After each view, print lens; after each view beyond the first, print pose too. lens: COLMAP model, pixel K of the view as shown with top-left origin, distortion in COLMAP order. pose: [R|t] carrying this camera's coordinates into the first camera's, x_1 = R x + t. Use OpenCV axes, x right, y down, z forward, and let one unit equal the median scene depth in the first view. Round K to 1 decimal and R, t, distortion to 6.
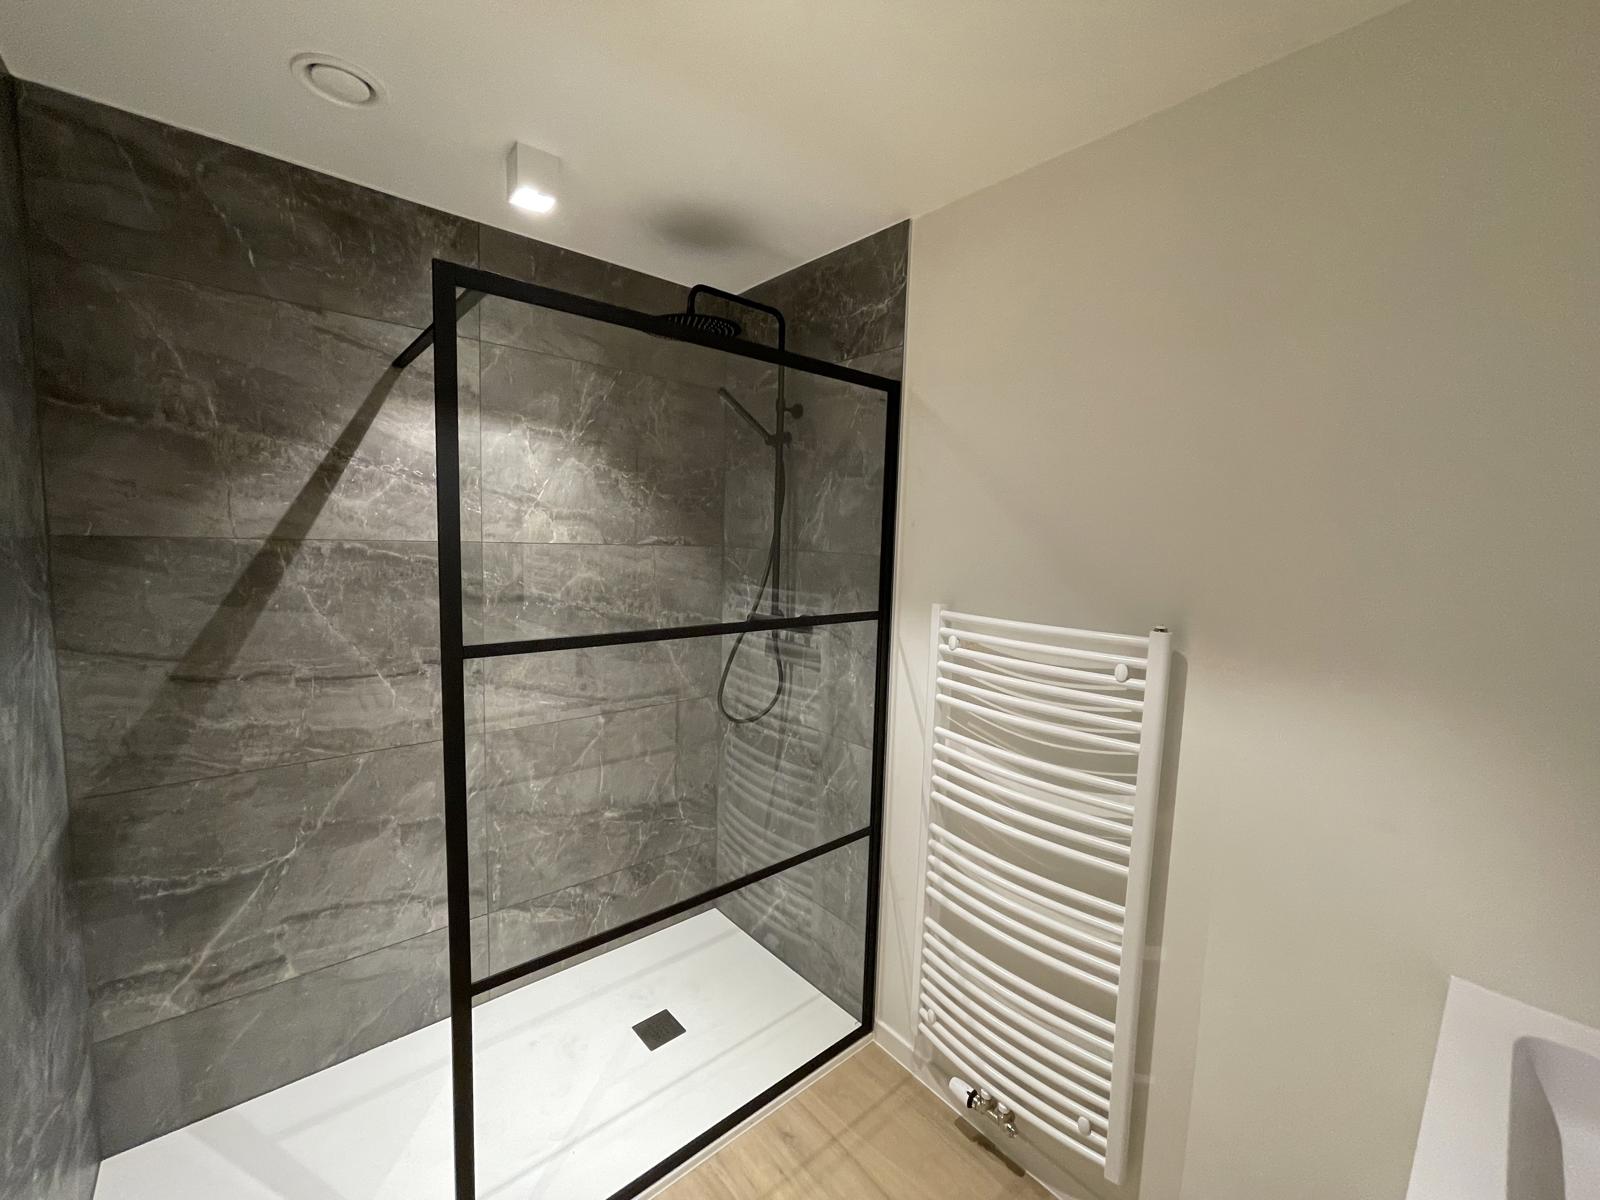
lens RADIAL K [[651.4, 0, 800.0], [0, 651.4, 600.0], [0, 0, 1]] dist [0.001109, 0.000095]
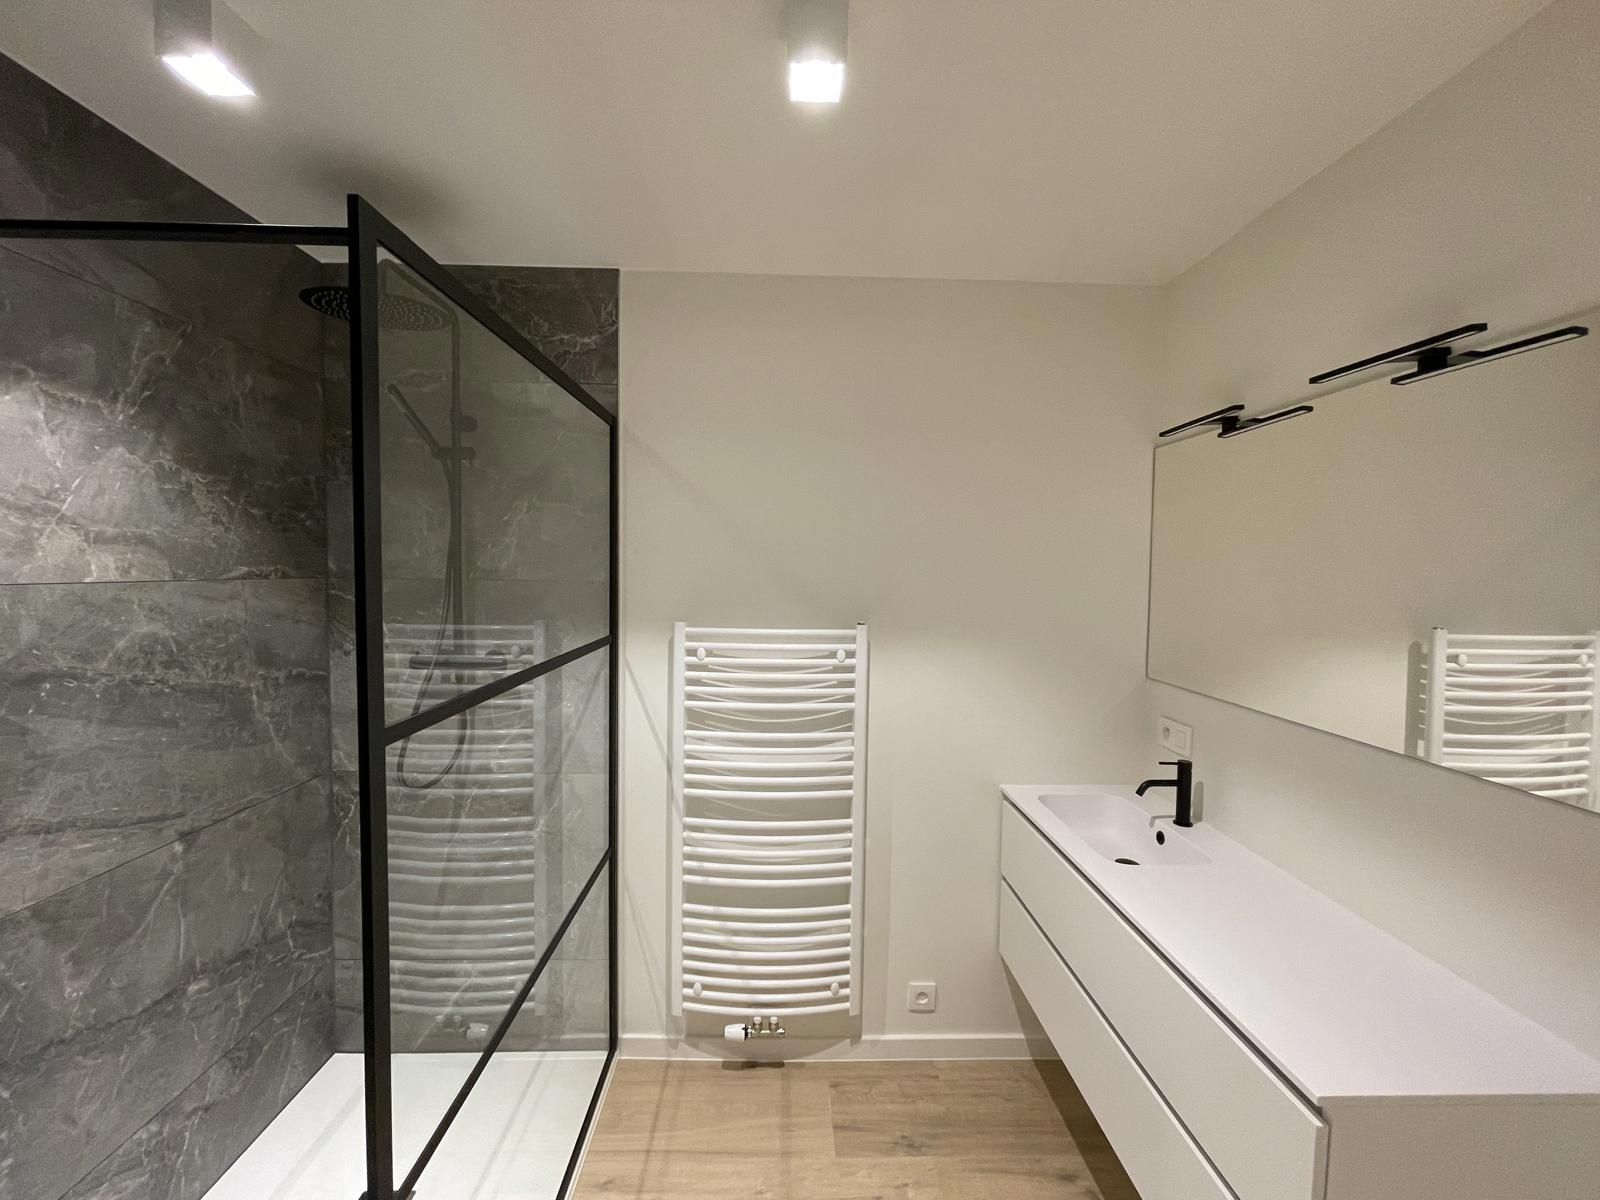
lens RADIAL K [[645.6, 0, 800.0], [0, 645.6, 600.0], [0, 0, 1]] dist [-0.002927, -0.000381]
pose [[0.636431, -0.061354, 0.768889, -0.418511], [0.081580, 0.996595, 0.011998, -0.022879], [-0.767007, 0.055090, 0.639269, 0.099153]]
